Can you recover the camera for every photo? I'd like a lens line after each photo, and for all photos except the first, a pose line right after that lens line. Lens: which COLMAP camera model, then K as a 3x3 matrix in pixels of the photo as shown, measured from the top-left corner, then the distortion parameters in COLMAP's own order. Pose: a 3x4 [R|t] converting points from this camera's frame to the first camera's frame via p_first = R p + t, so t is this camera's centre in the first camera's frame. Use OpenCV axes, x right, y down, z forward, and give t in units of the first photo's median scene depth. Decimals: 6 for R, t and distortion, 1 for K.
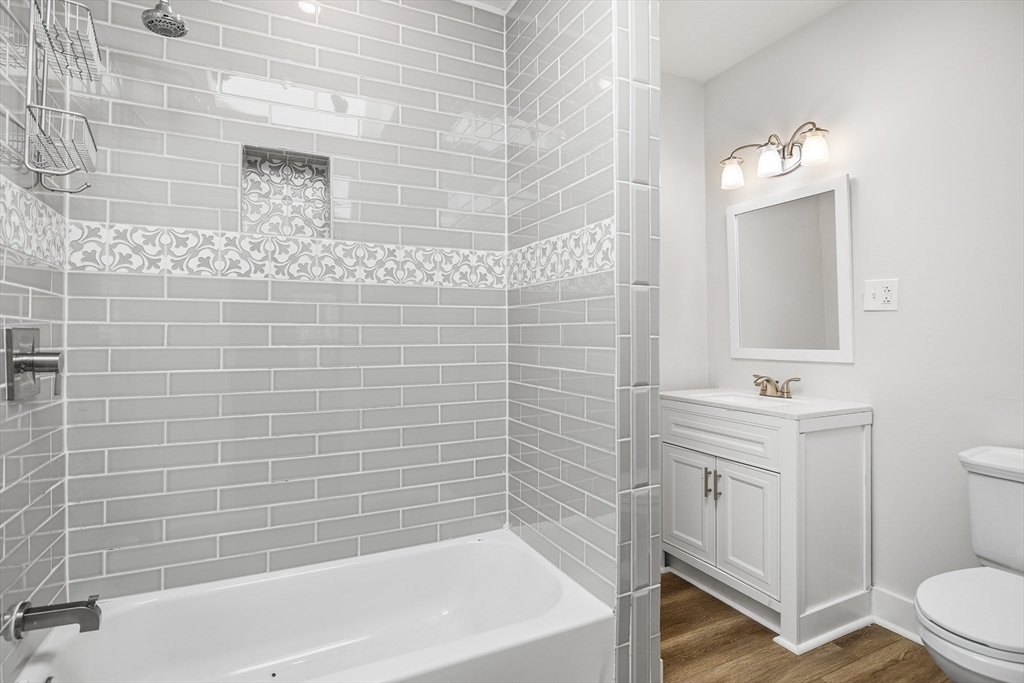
lens RADIAL K [[520.7, 0, 512.1], [0, 520.7, 333.6], [0, 0, 1]] dist [0.012461, 0.000821]
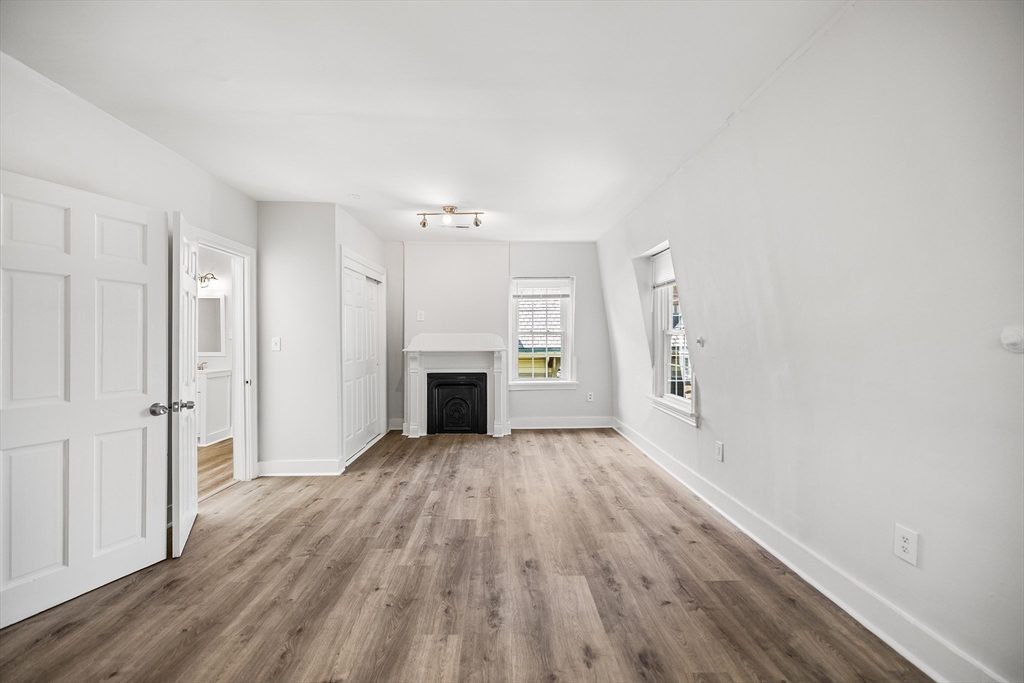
lens RADIAL K [[439.5, 0, 514.0], [0, 439.5, 340.4], [0, 0, 1]] dist [-0.003388, -0.000160]
pose [[0.434226, 0.009040, 0.900759, -0.923428], [-0.006040, 0.999956, -0.007124, -0.028280], [-0.900784, -0.002347, 0.434262, -1.622596]]
